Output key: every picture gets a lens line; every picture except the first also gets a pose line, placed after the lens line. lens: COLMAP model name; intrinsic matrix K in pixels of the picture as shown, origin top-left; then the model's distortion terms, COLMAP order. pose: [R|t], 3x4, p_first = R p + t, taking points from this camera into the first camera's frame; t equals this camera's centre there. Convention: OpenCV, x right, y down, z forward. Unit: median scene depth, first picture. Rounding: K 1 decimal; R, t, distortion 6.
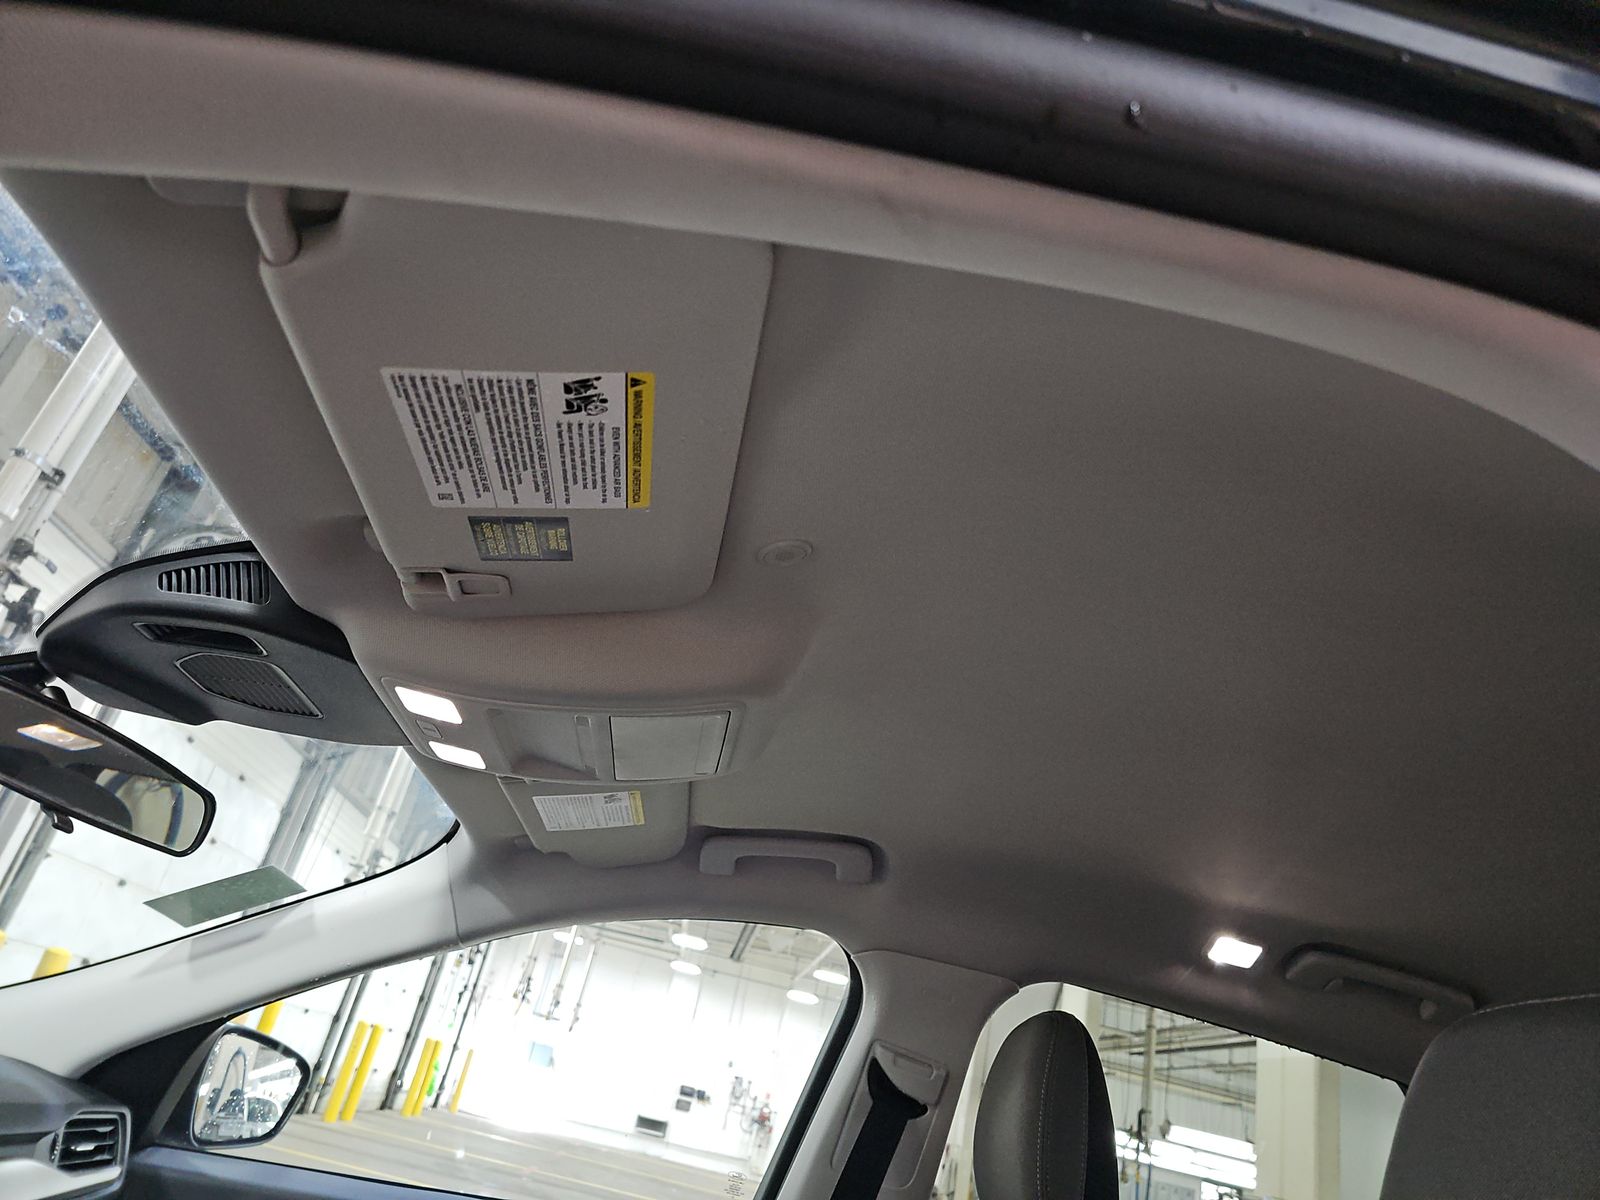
lens RADIAL K [[1038.0, 0, 800.0], [0, 1038.0, 600.0], [0, 0, 1]] dist [0.049749, -0.053108]
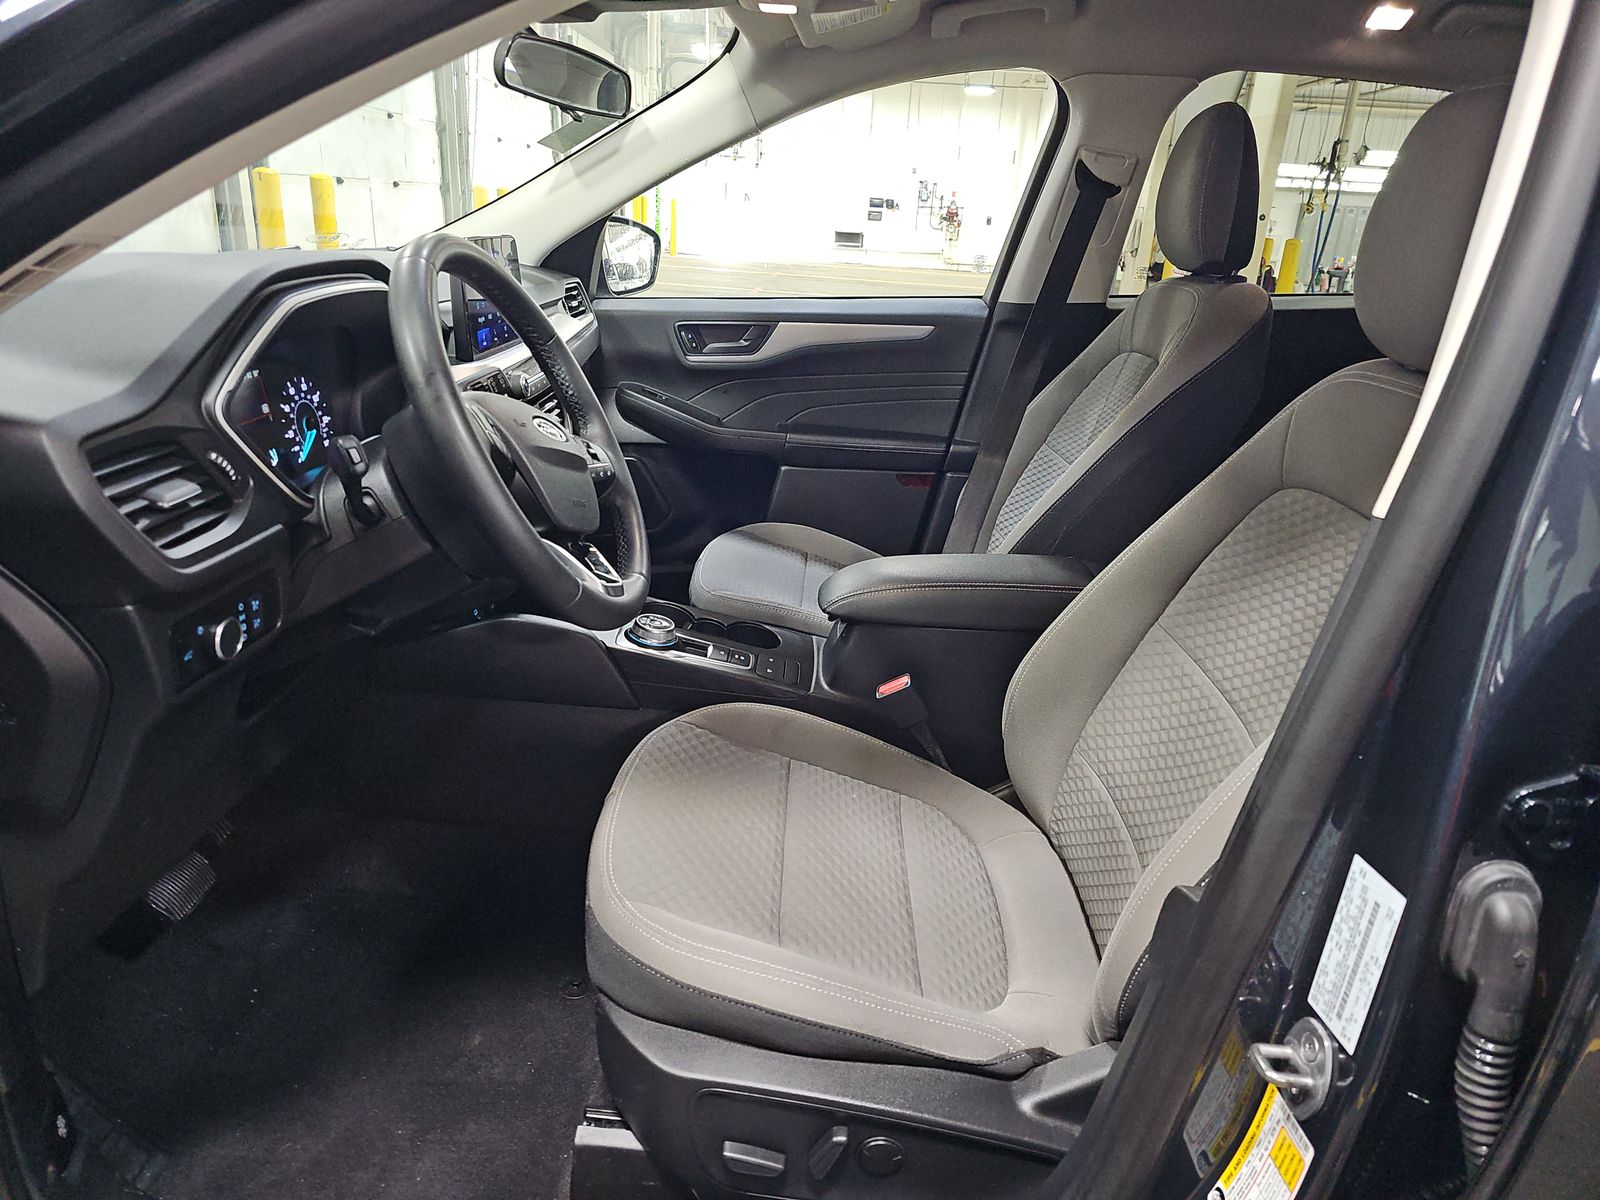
lens RADIAL K [[1038.0, 0, 800.0], [0, 1038.0, 600.0], [0, 0, 1]] dist [0.049749, -0.053108]
pose [[0.974681, -0.089881, -0.204742, -0.051279], [0.209903, 0.683358, 0.699259, -0.176498], [0.077062, -0.724530, 0.684921, -0.329315]]
